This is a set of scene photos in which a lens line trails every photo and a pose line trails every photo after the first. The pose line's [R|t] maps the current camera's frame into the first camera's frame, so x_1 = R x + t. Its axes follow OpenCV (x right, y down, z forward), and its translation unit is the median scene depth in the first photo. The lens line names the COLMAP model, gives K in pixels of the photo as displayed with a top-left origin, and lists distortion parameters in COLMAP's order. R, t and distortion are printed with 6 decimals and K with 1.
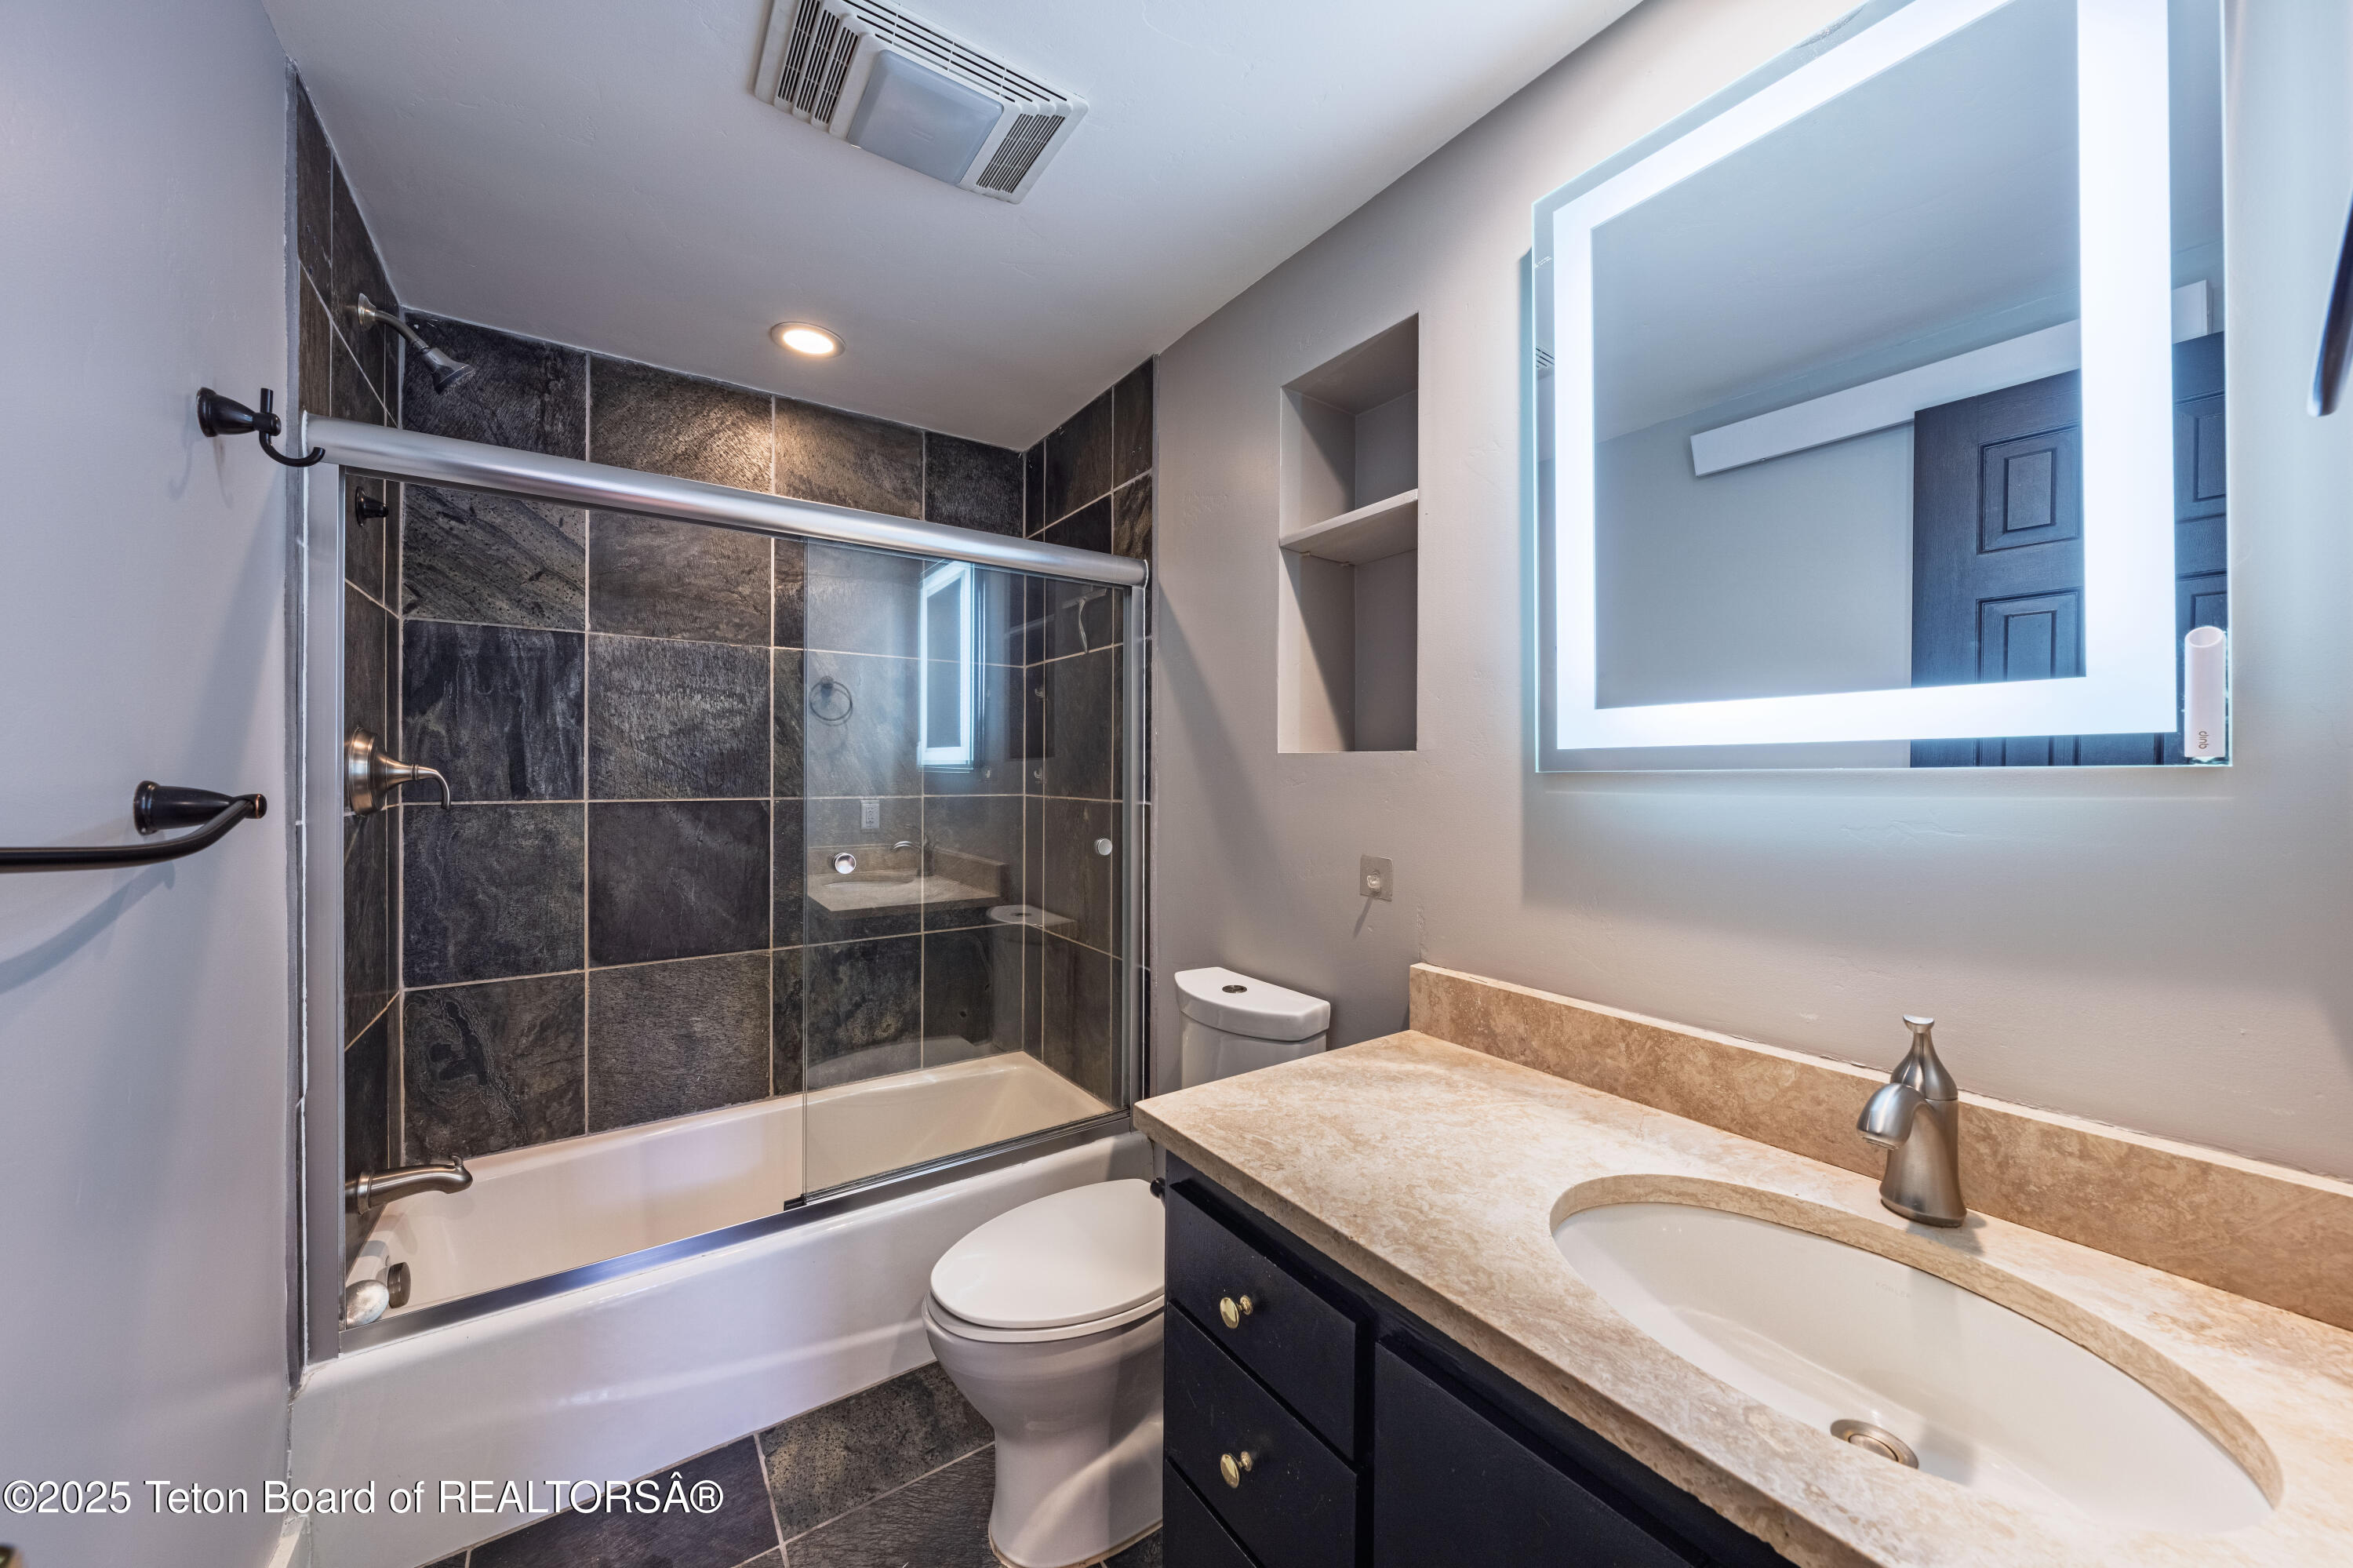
lens RADIAL K [[839.0, 0, 1166.2], [0, 839.0, 769.4], [0, 0, 1]] dist [-0.005177, -0.000057]
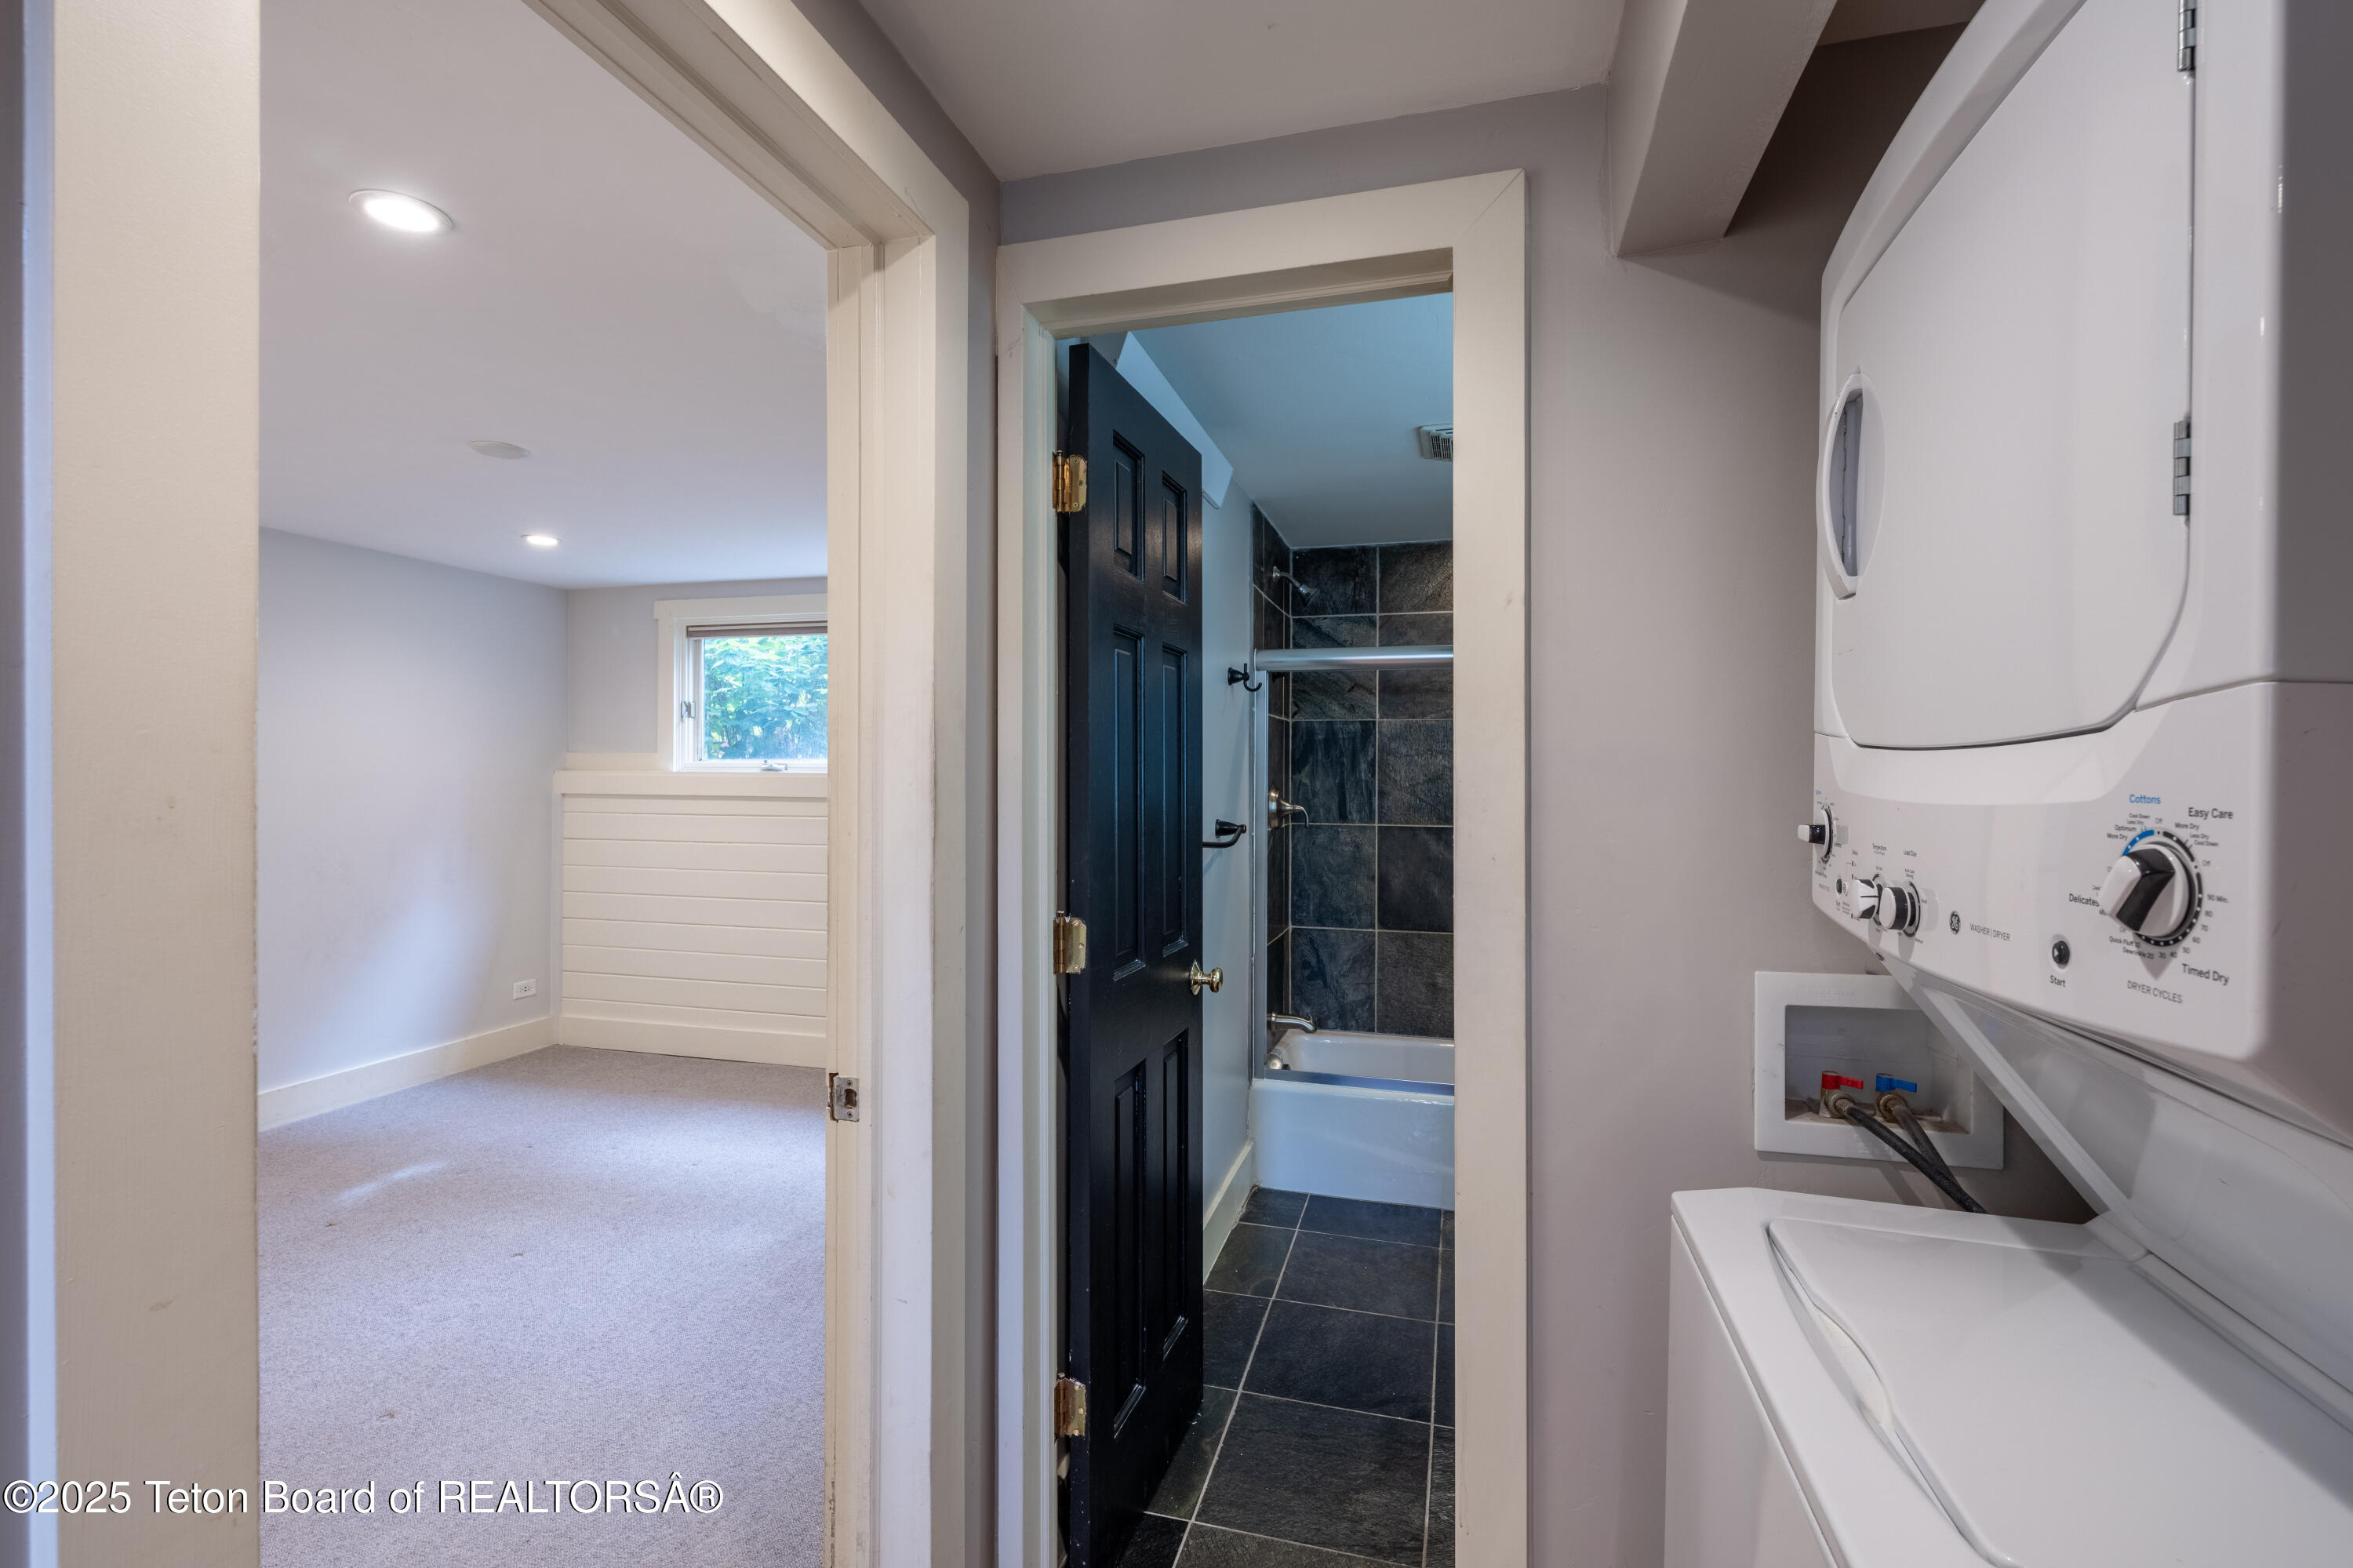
lens RADIAL K [[1061.0, 0, 1191.6], [0, 1061.0, 772.3], [0, 0, 1]] dist [-0.001767, -0.000786]
pose [[0.659792, -0.000037, -0.751448, 0.637924], [-0.002849, 0.999993, -0.002551, -0.060177], [0.751443, 0.003824, 0.659787, -0.646013]]
